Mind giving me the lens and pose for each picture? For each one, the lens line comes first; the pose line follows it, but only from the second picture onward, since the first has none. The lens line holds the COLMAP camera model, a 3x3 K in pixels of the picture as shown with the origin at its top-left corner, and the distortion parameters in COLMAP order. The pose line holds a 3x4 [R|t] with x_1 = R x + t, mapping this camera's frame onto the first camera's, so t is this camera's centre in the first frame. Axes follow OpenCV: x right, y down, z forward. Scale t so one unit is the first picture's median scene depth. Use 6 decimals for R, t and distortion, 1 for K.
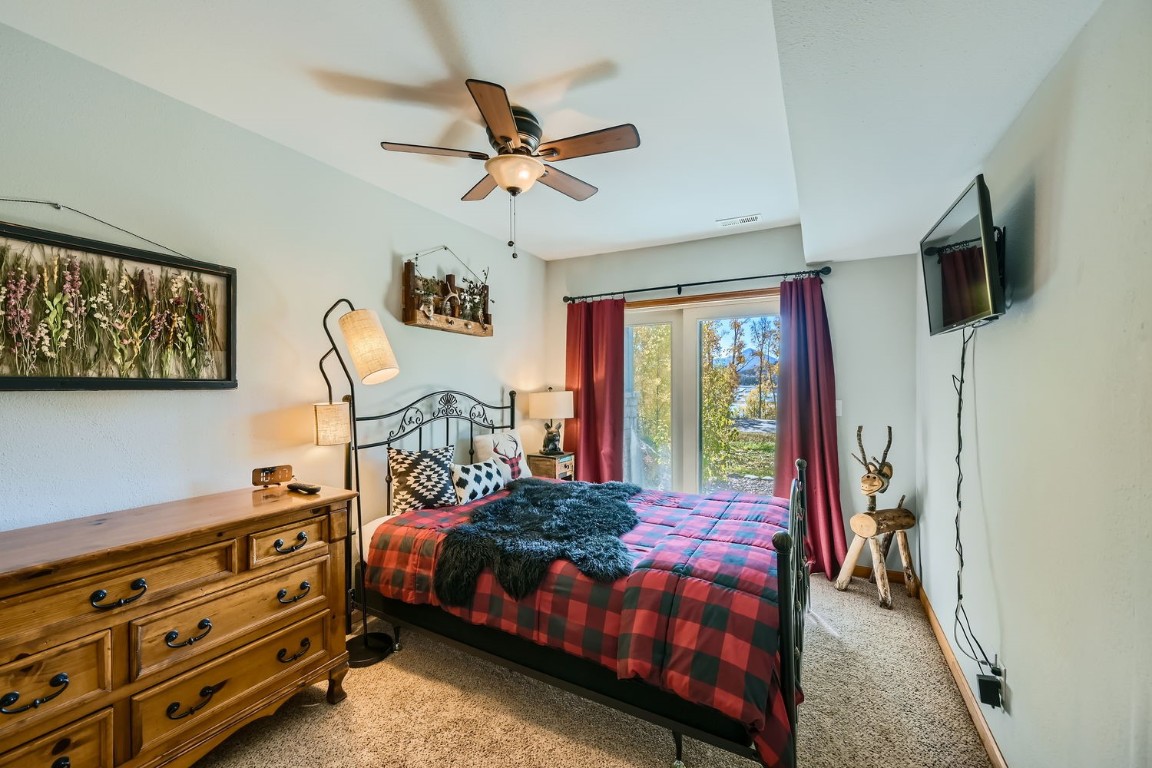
lens RADIAL K [[459.7, 0, 566.7], [0, 459.7, 383.8], [0, 0, 1]] dist [0.001708, 0.000330]
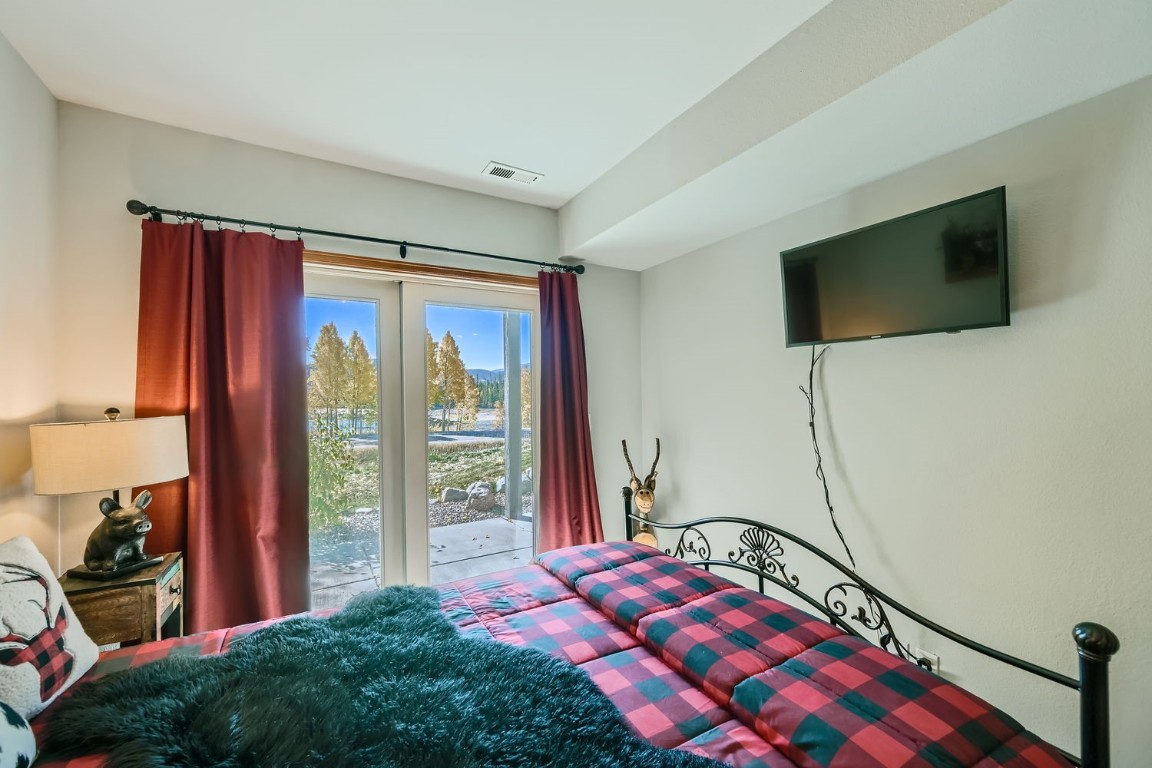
lens RADIAL K [[459.6, 0, 567.6], [0, 459.6, 391.2], [0, 0, 1]] dist [0.002452, 0.000416]
pose [[0.528862, 0.000879, 0.848708, -0.177561], [0.005622, 0.999974, -0.004538, -0.003668], [-0.848689, 0.007171, 0.528843, 0.467402]]
